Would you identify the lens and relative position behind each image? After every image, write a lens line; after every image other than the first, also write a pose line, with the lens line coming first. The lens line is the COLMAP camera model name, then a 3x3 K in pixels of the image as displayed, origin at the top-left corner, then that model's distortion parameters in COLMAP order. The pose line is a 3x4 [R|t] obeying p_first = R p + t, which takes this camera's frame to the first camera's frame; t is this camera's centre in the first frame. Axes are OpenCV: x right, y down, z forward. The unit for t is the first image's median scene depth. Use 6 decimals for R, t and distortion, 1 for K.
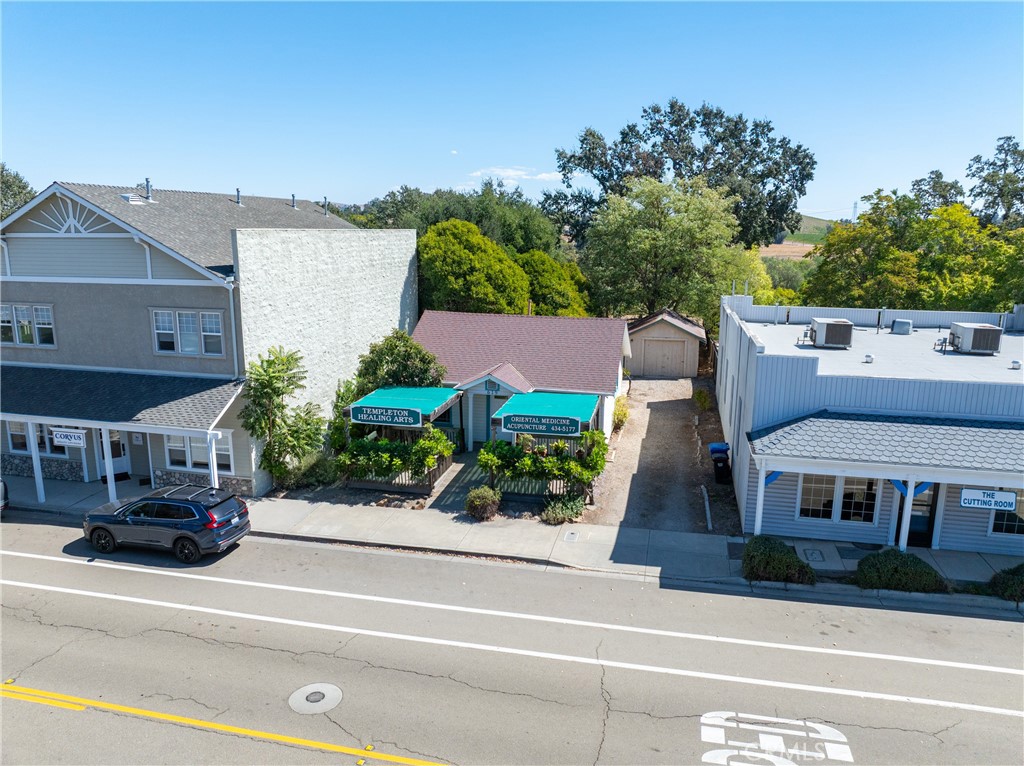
lens RADIAL K [[714.7, 0, 511.3], [0, 714.7, 378.3], [0, 0, 1]] dist [-0.041820, 0.006268]
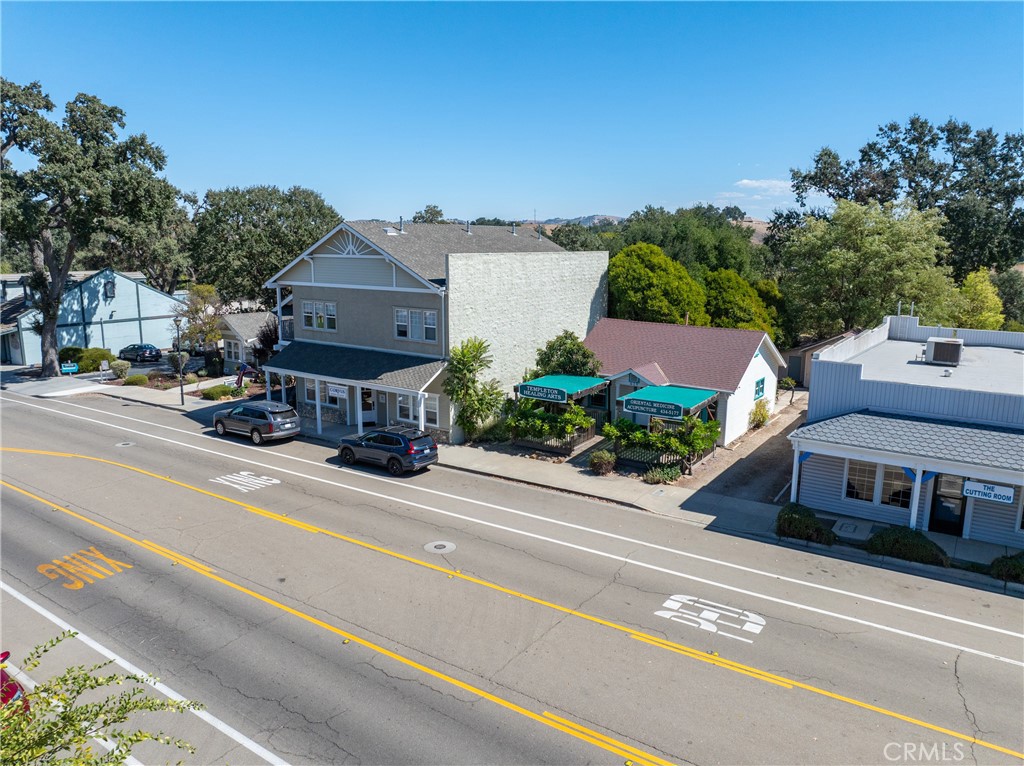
lens RADIAL K [[714.7, 0, 514.8], [0, 714.7, 374.9], [0, 0, 1]] dist [-0.041820, 0.006268]
pose [[0.931927, 0.065943, -0.356600, 0.259753], [-0.073426, 0.997273, -0.007473, 0.033572], [0.355135, 0.033148, 0.934227, -0.284032]]
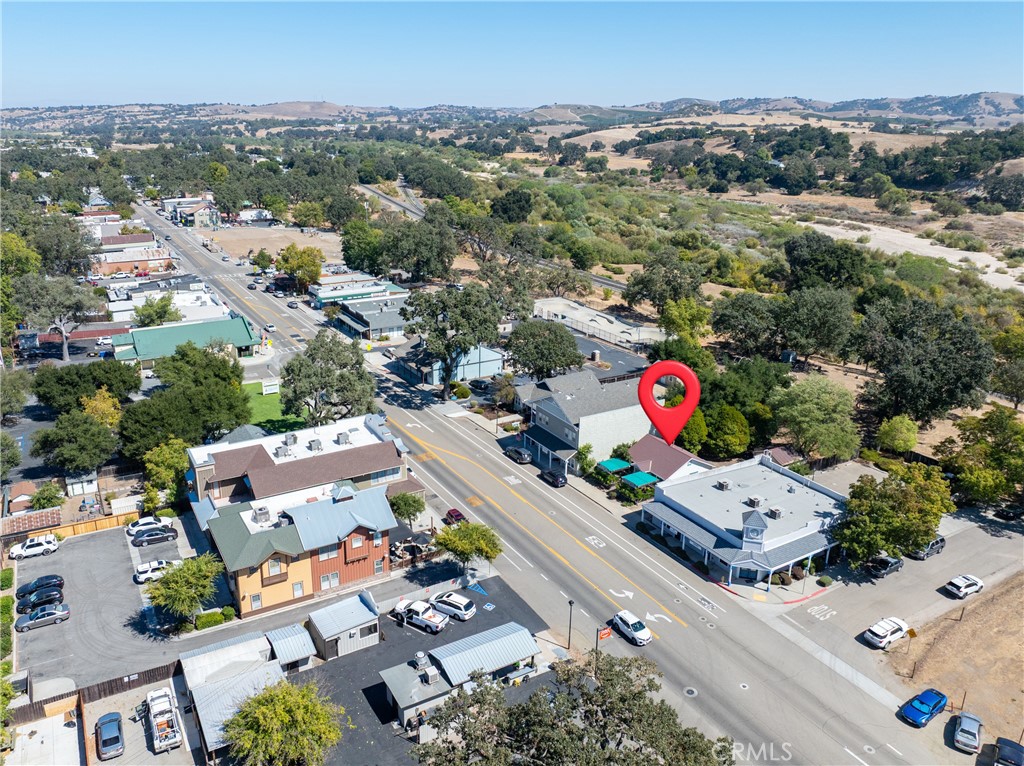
lens RADIAL K [[770.8, 0, 481.6], [0, 770.8, 347.6], [0, 0, 1]] dist [-0.039029, 0.011690]
pose [[0.676003, 0.214511, -0.704986, 2.417161], [-0.151510, 0.976713, 0.151910, -1.239010], [0.721155, 0.004121, 0.692761, -2.696368]]
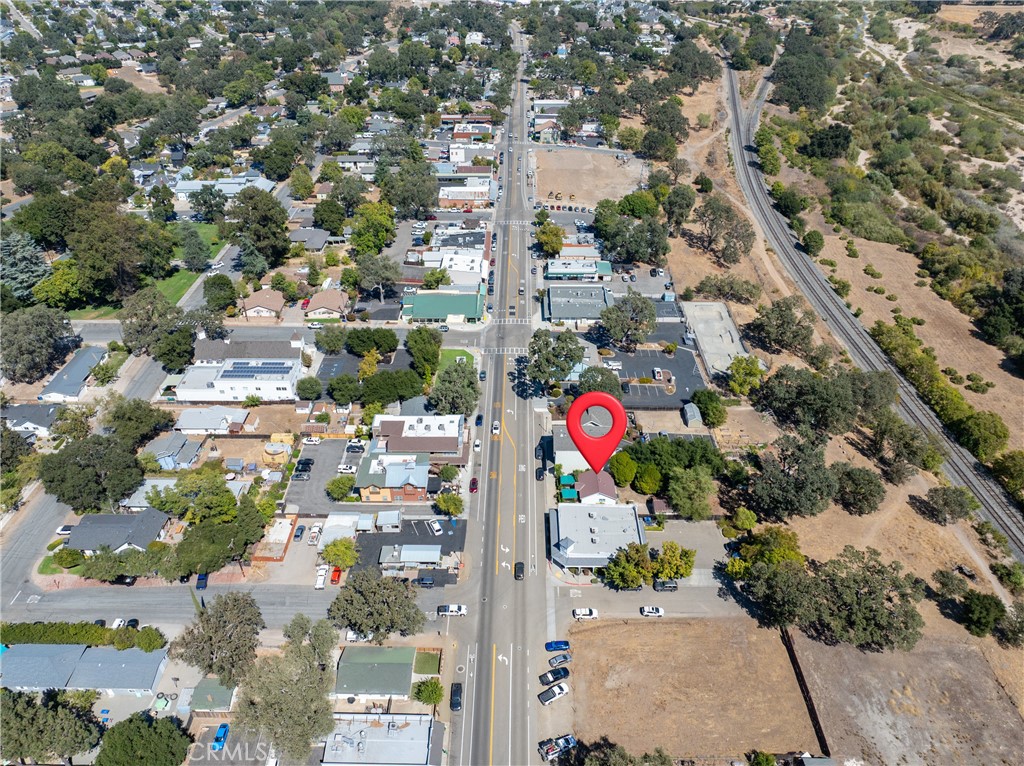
lens RADIAL K [[714.7, 0, 519.2], [0, 714.7, 376.7], [0, 0, 1]] dist [-0.041820, 0.006268]
pose [[0.222369, 0.547805, -0.806512, 5.570695], [-0.196538, 0.835428, 0.513257, -4.959065], [0.954948, 0.044378, 0.293438, -1.828241]]
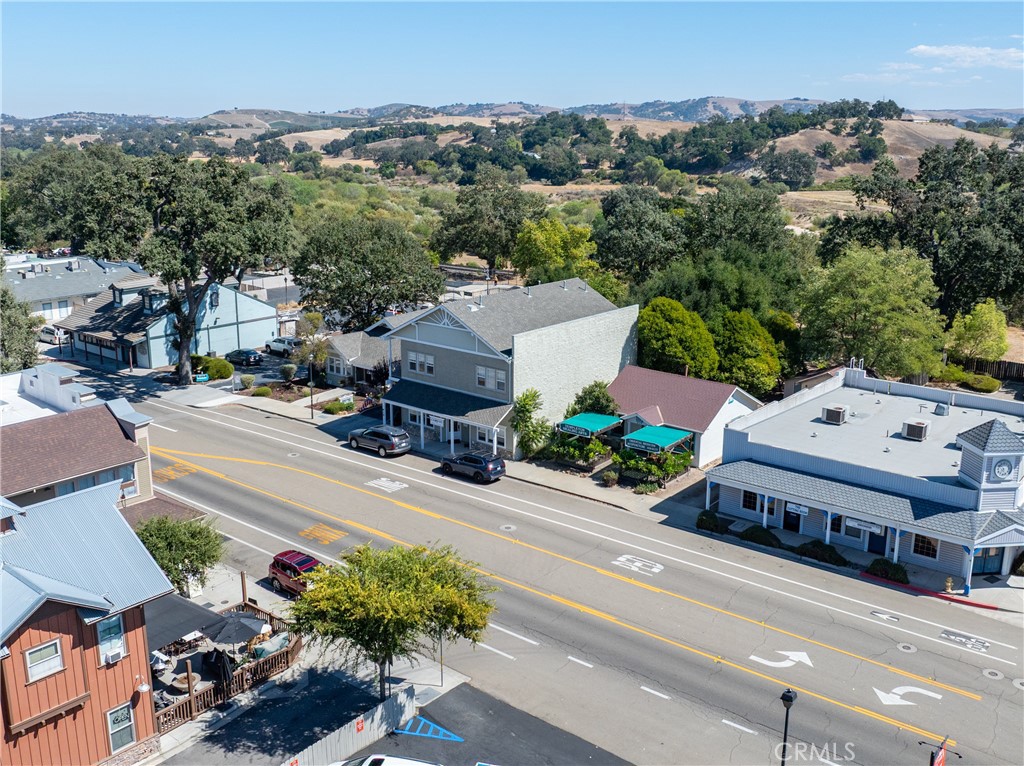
lens RADIAL K [[959.5, 0, 522.6], [0, 959.5, 356.3], [0, 0, 1]] dist [-0.035749, 0.000000]
pose [[0.900259, 0.099602, -0.423809, 0.842910], [-0.087583, 0.995010, 0.047799, -0.278992], [0.426455, -0.005913, 0.904489, -1.561042]]
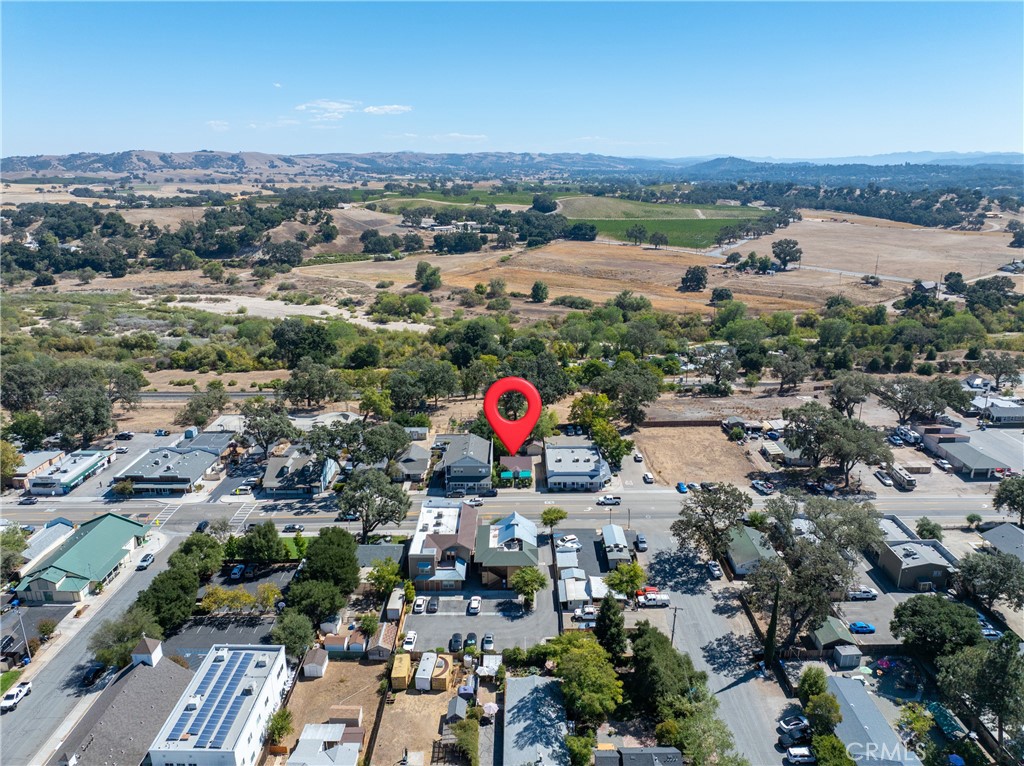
lens RADIAL K [[714.7, 0, 516.9], [0, 714.7, 378.5], [0, 0, 1]] dist [-0.041820, 0.006268]
pose [[0.973509, -0.072571, 0.216827, -1.834502], [0.053312, 0.994201, 0.093393, -1.924211], [-0.222348, -0.079359, 0.971732, -7.231712]]
